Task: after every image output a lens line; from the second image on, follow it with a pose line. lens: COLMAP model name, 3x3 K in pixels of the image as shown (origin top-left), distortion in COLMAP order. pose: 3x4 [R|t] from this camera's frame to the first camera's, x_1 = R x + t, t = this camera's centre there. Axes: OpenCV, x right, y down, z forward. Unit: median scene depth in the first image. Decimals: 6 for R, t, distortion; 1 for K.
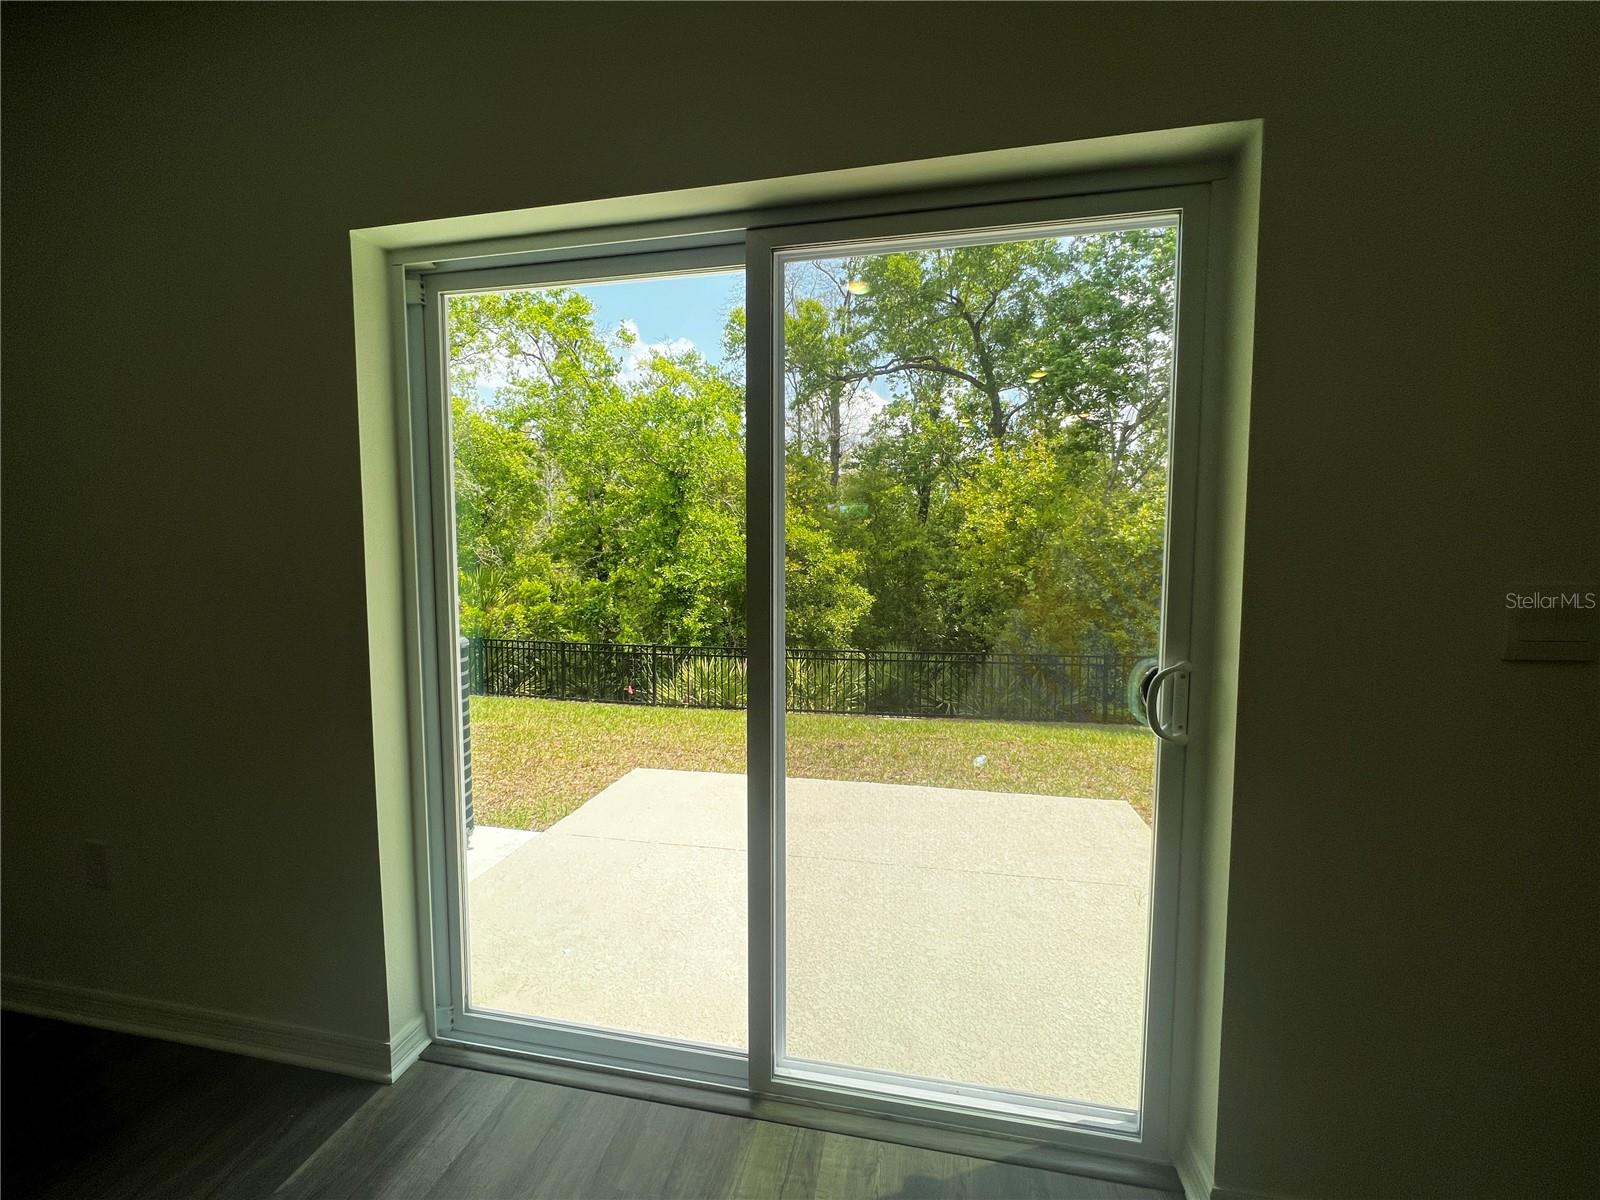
lens RADIAL K [[641.7, 0, 796.4], [0, 641.7, 609.3], [0, 0, 1]] dist [0.001285, 0.000001]
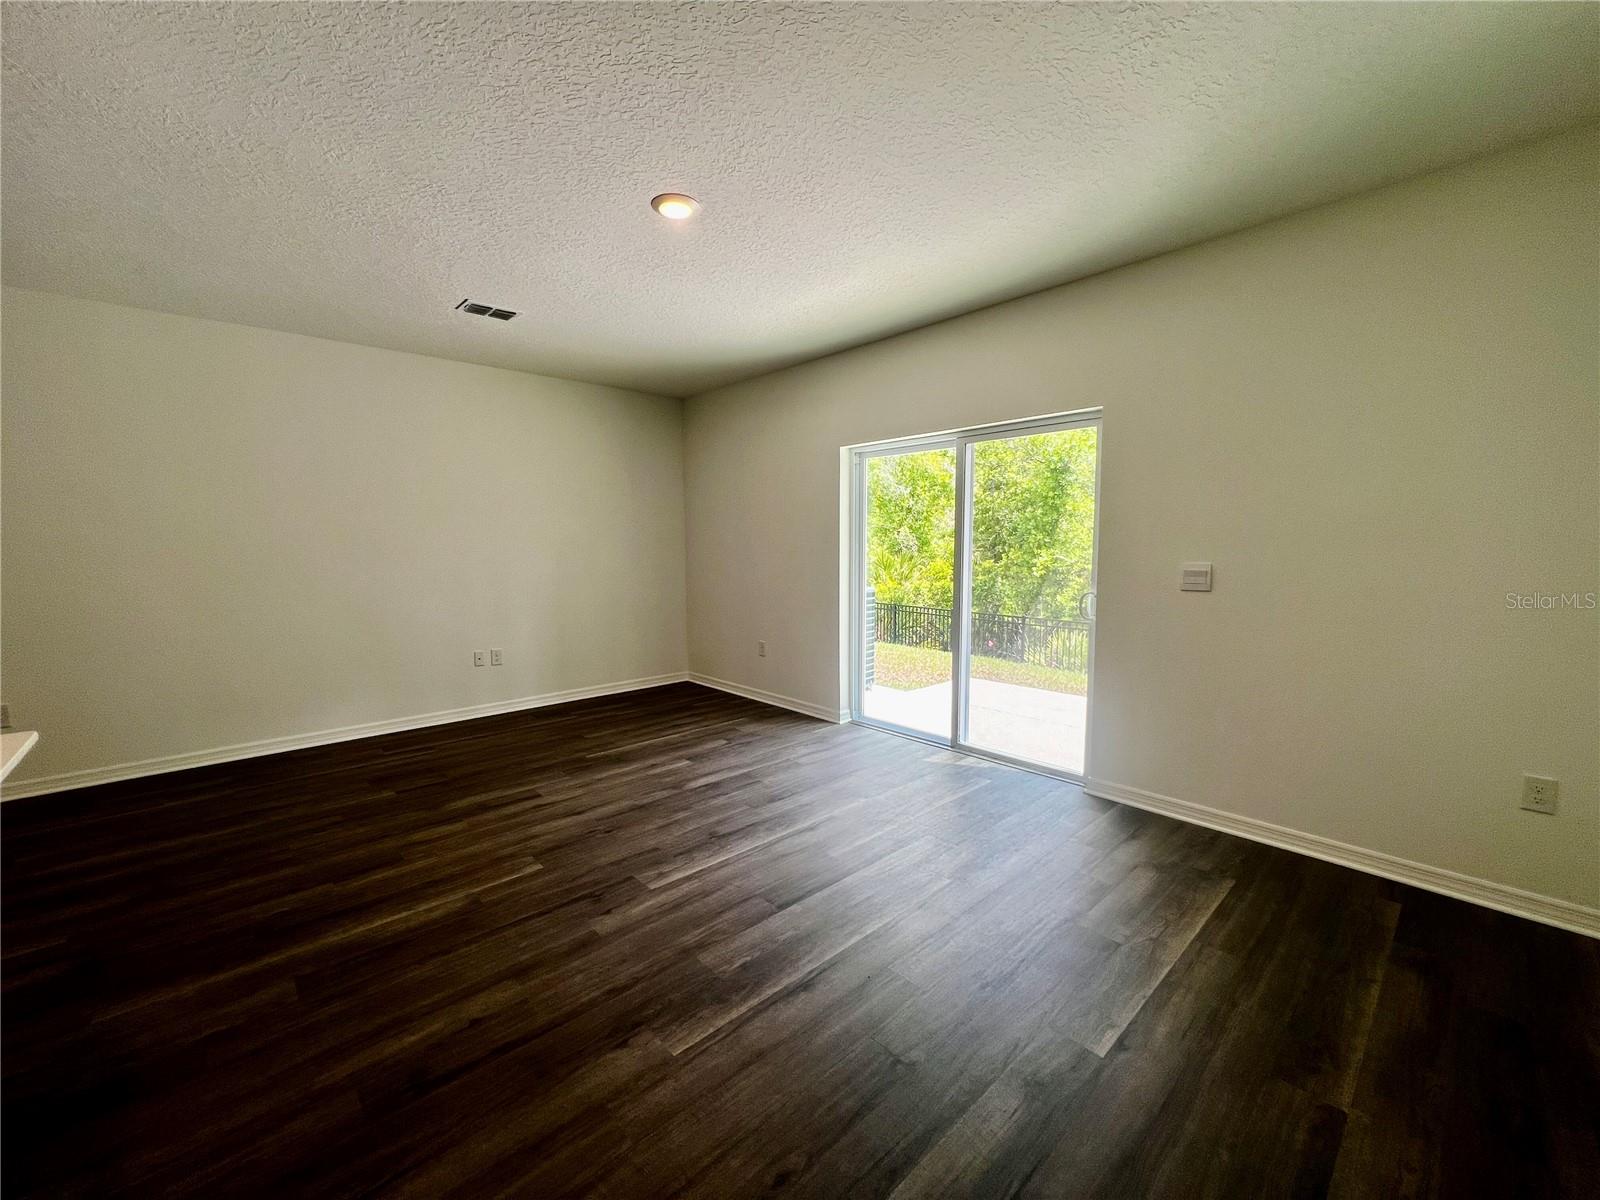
lens RADIAL K [[641.7, 0, 799.4], [0, 641.7, 600.1], [0, 0, 1]] dist [0.001285, 0.000001]
pose [[0.810142, 0.045582, -0.584458, 0.121474], [-0.036810, 0.998961, 0.026885, 0.007121], [0.585076, -0.000266, 0.810978, -0.199273]]
